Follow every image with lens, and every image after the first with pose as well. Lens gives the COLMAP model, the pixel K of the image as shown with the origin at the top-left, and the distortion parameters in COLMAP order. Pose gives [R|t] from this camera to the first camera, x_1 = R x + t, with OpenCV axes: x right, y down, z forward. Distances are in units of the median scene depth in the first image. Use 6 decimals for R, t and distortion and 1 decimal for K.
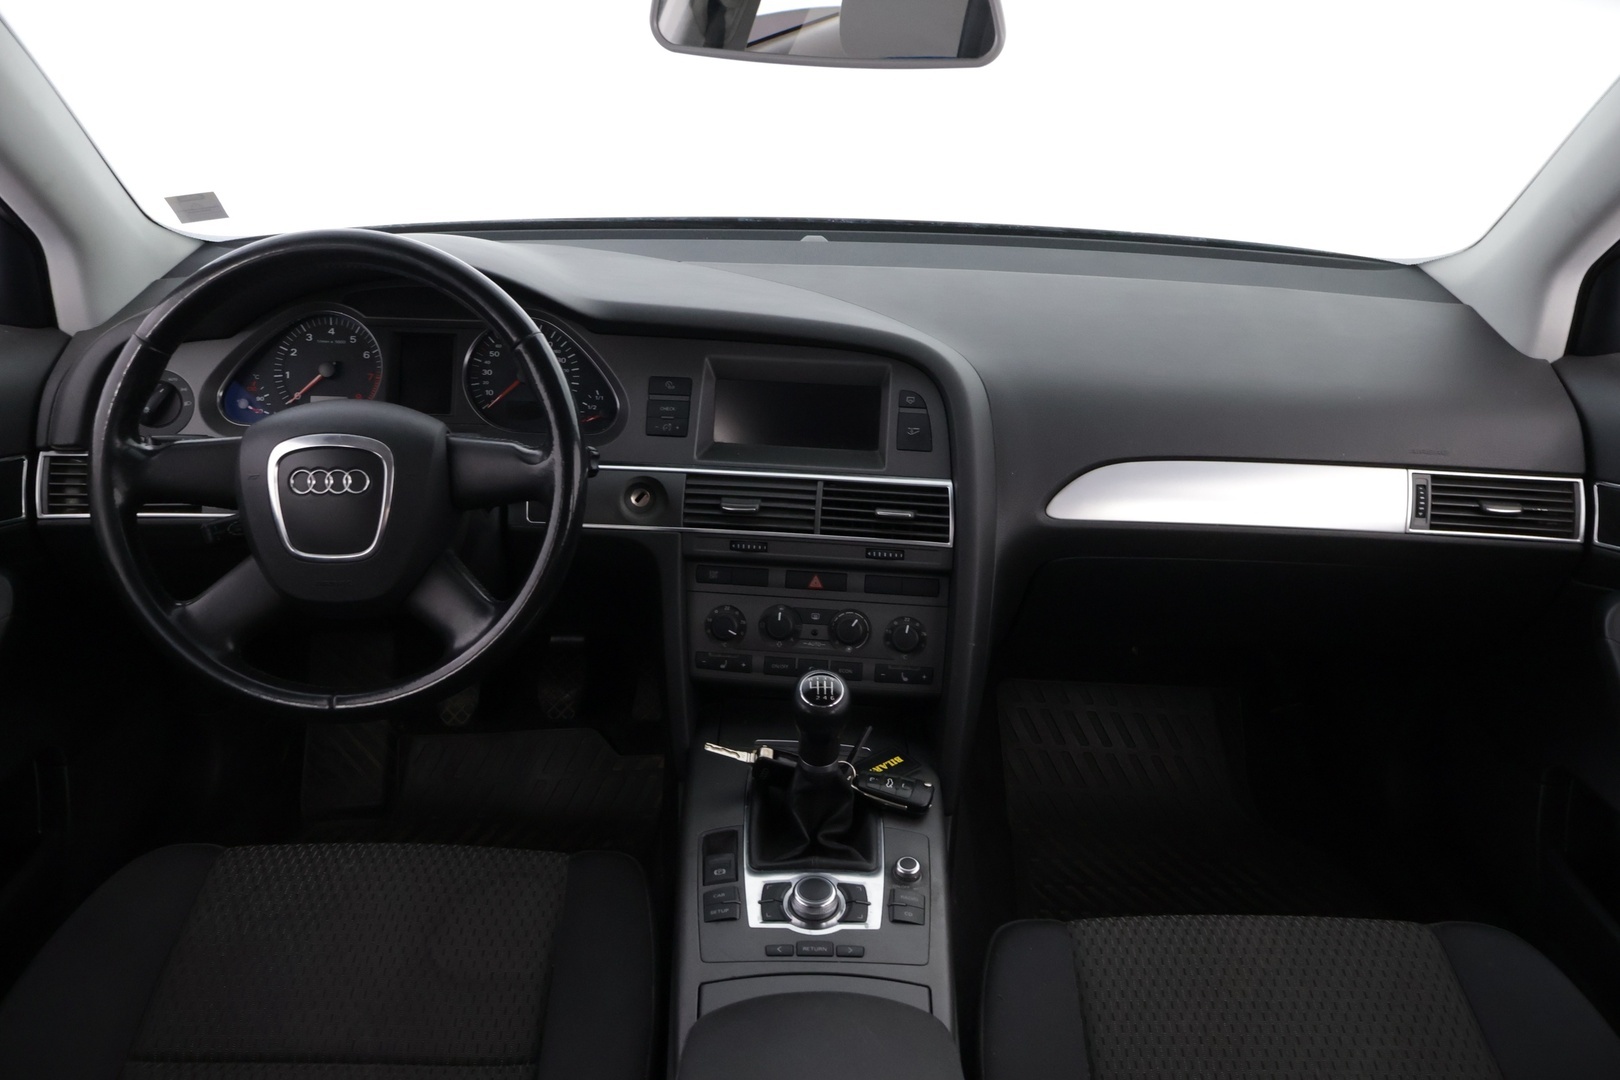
lens RADIAL K [[1333.4, 0, 810.0], [0, 1333.4, 540.0], [0, 0, 1]] dist [-0.005961, -0.005326]
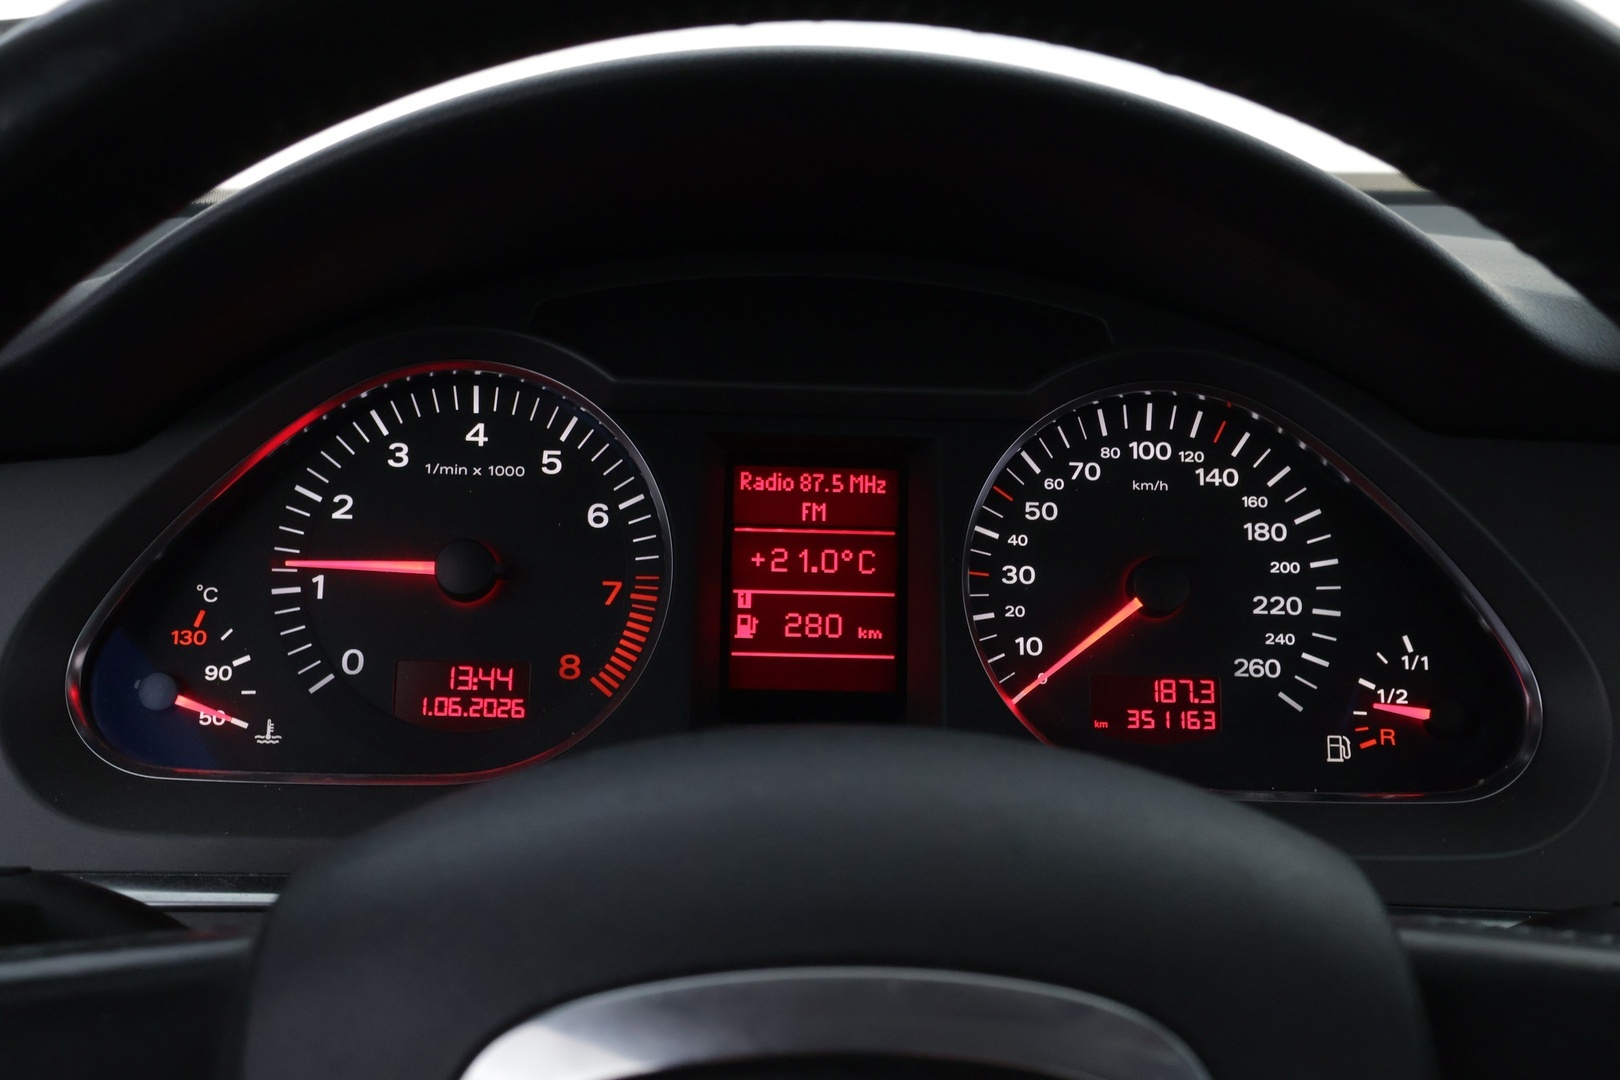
lens RADIAL K [[1800.9, 0, 810.0], [0, 1800.9, 540.0], [0, 0, 1]] dist [-0.004776, 0.002447]
pose [[0.999988, -0.004759, -0.001409, -0.300176], [0.004505, 0.989490, -0.144530, -0.081791], [0.002082, 0.144522, 0.989499, 0.649626]]
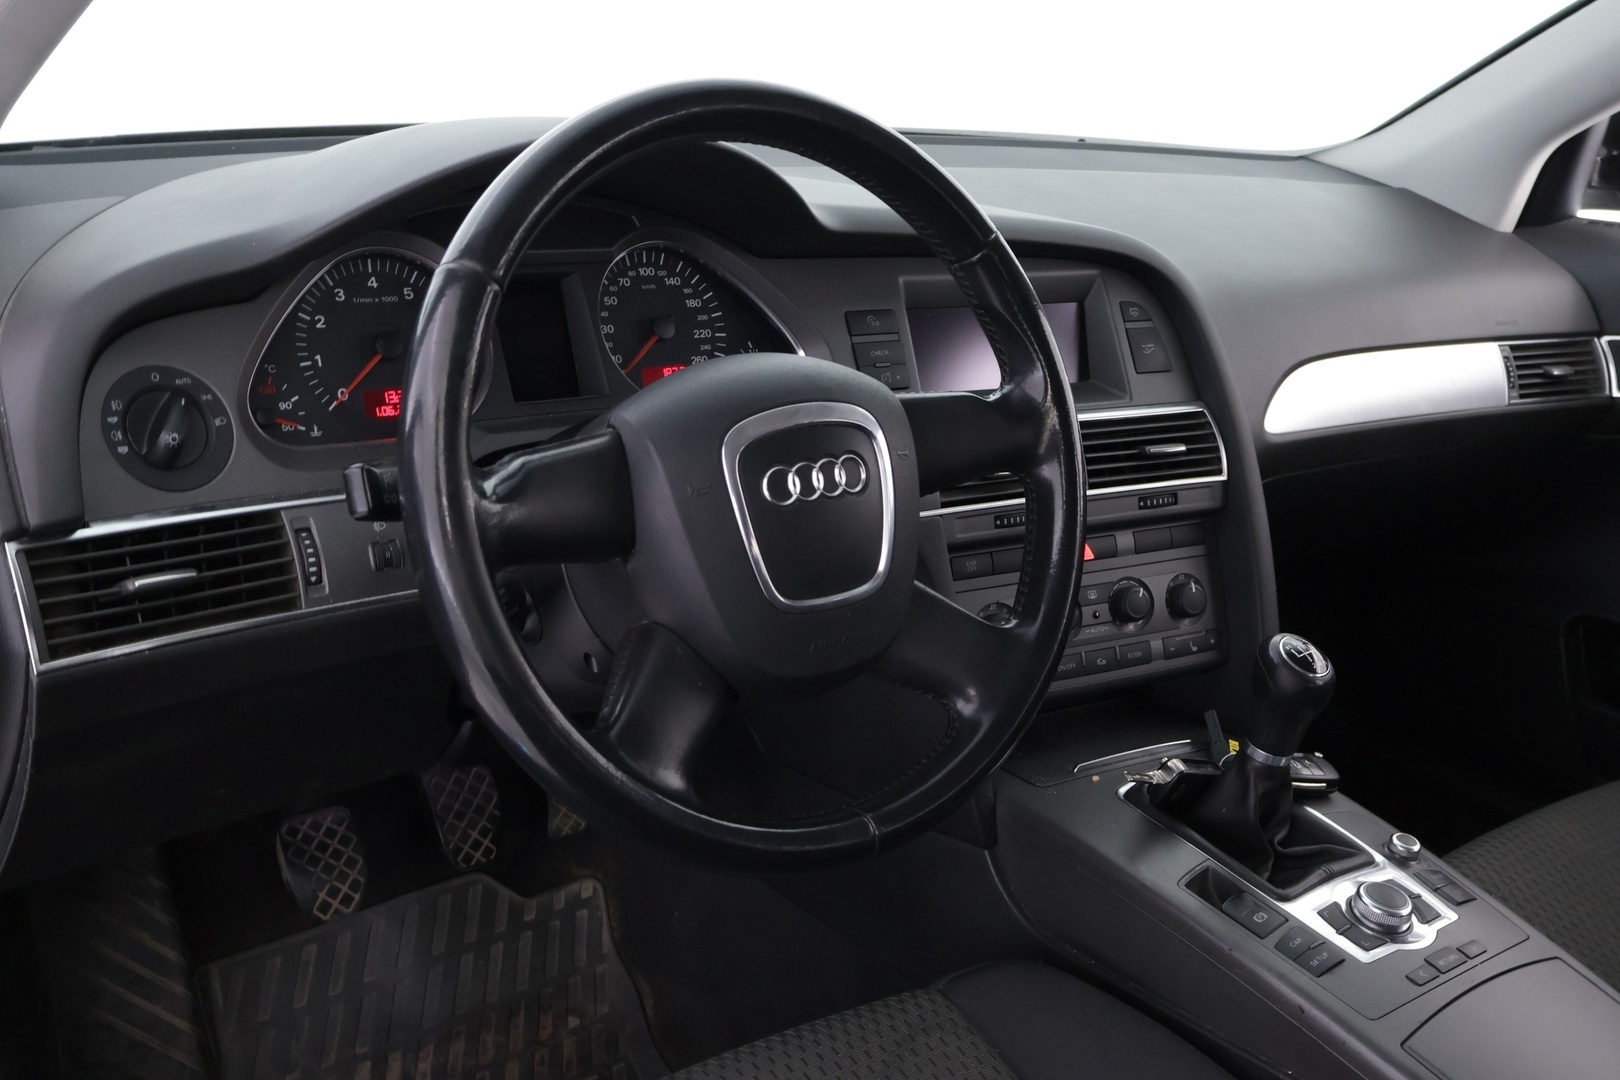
lens RADIAL K [[1557.3, 0, 810.0], [0, 1557.3, 540.0], [0, 0, 1]] dist [-0.002646, -0.000728]
pose [[0.808568, -0.160937, 0.565966, -0.642078], [0.171417, 0.984574, 0.035078, -0.035062], [-0.562880, 0.068653, 0.823682, 0.335109]]
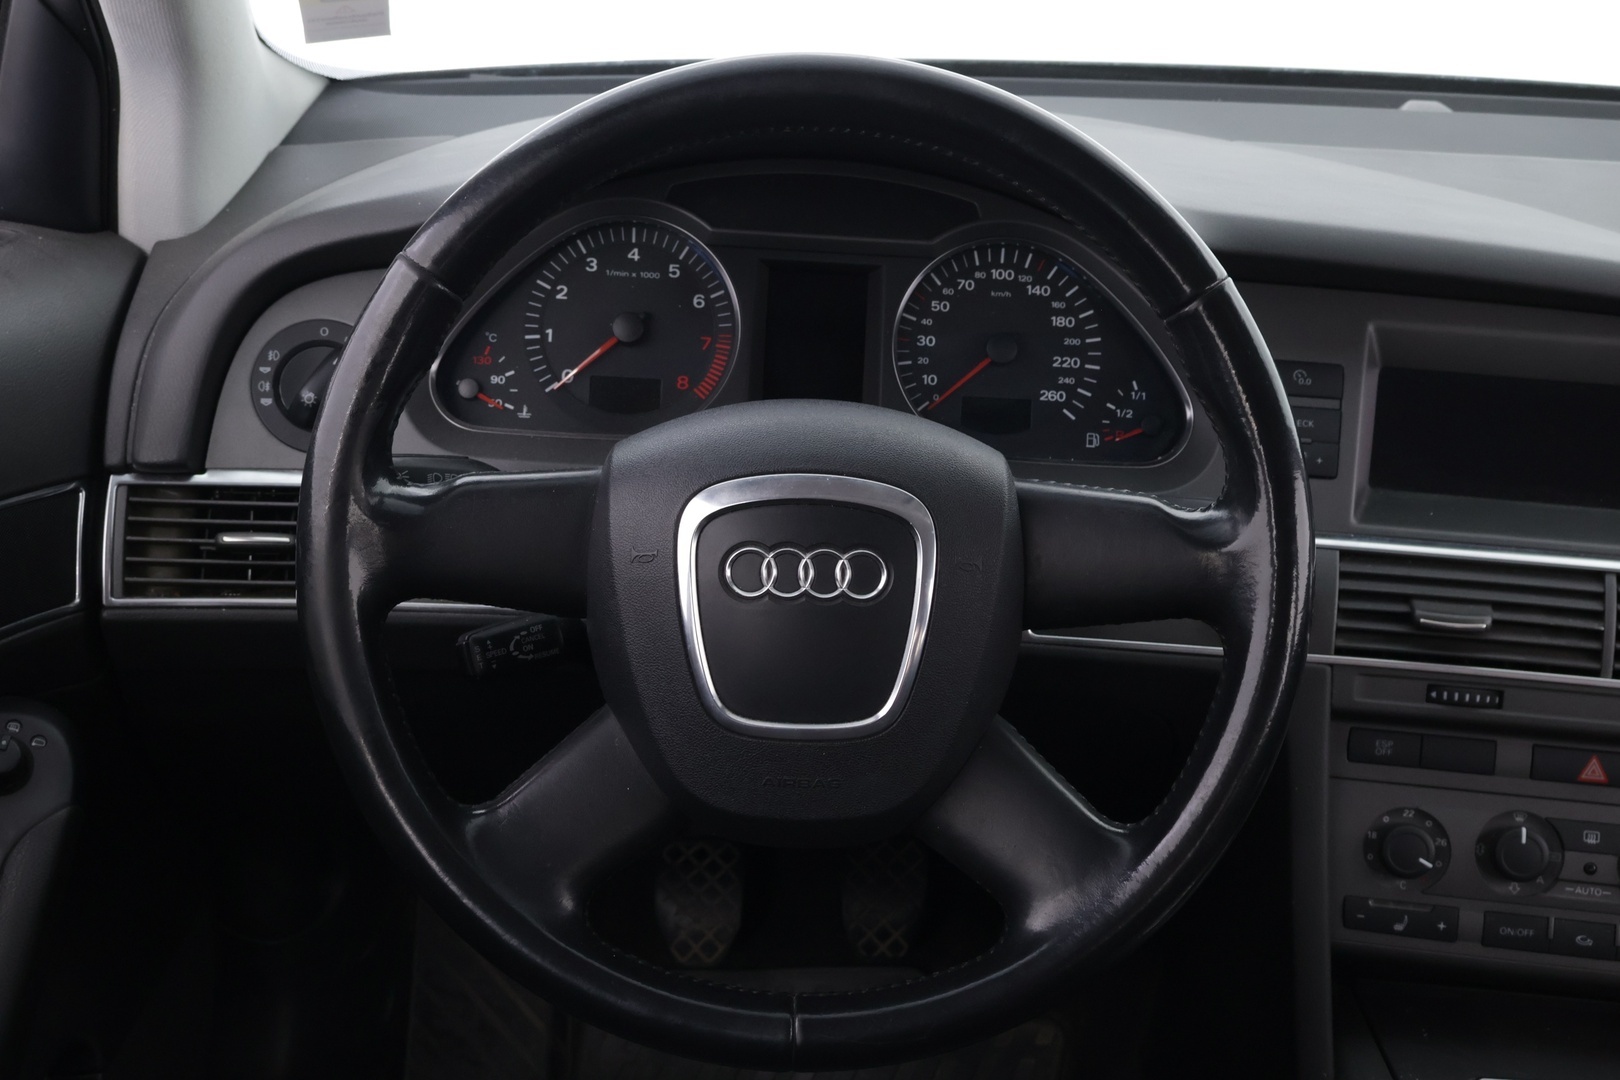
lens RADIAL K [[1992.3, 0, 810.0], [0, 1992.3, 540.0], [0, 0, 1]] dist [-0.019680, 0.057870]
pose [[0.999527, 0.029088, -0.009938, -0.291377], [-0.029204, 0.999505, -0.011721, -0.039115], [0.009592, 0.012006, 0.999882, 0.229907]]
